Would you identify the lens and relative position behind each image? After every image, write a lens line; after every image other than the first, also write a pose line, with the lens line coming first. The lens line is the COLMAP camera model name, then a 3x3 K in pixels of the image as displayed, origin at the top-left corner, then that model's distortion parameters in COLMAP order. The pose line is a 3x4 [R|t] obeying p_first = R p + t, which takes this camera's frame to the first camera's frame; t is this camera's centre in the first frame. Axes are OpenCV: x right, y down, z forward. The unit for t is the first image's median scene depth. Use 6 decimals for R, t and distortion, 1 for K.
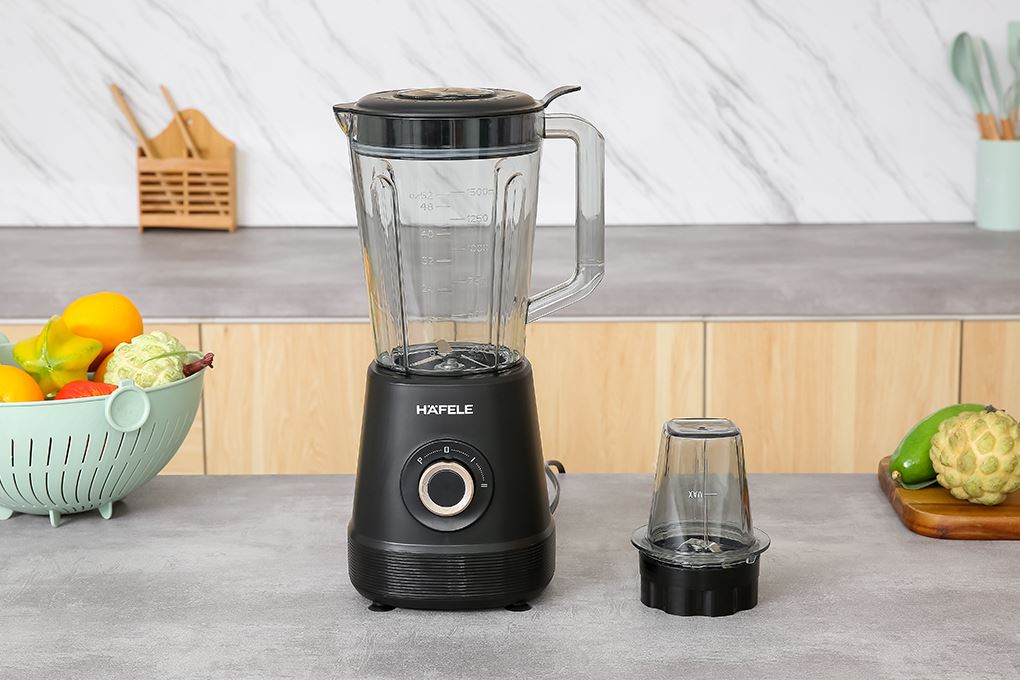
lens RADIAL K [[2011.7, 0, 510.0], [0, 2011.7, 340.0], [0, 0, 1]] dist [-0.245997, 0.113694]
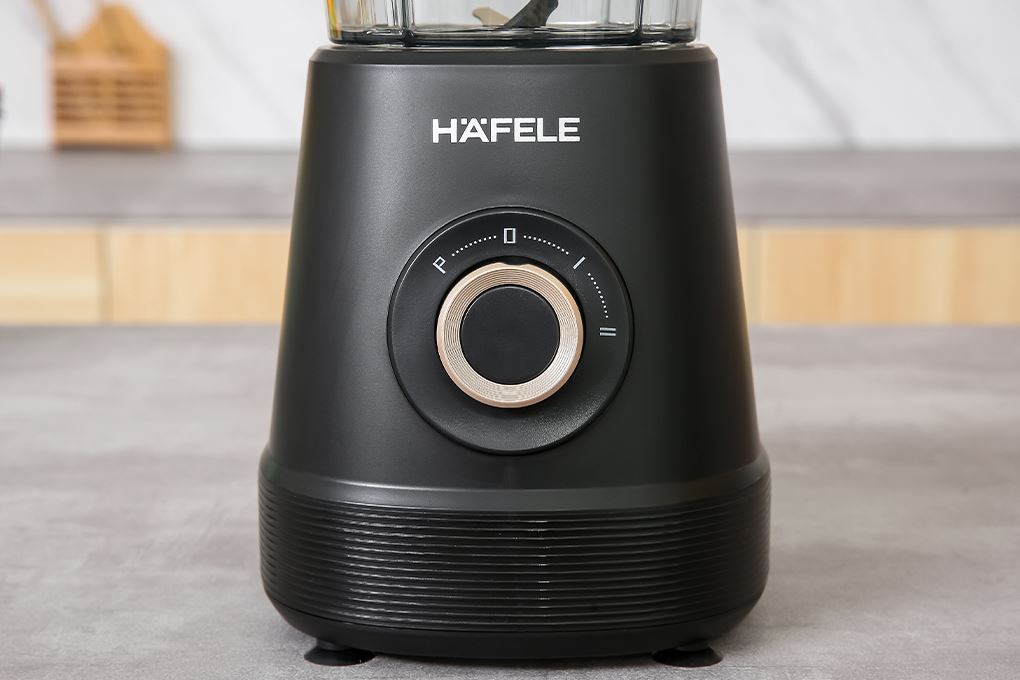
lens RADIAL K [[2011.7, 0, 510.0], [0, 2011.7, 340.0], [0, 0, 1]] dist [-0.245997, 0.113694]
pose [[0.999957, 0.004762, 0.008008, -0.034503], [-0.004628, 0.999851, -0.016619, 0.080480], [-0.008086, 0.016581, 0.999830, 0.622667]]
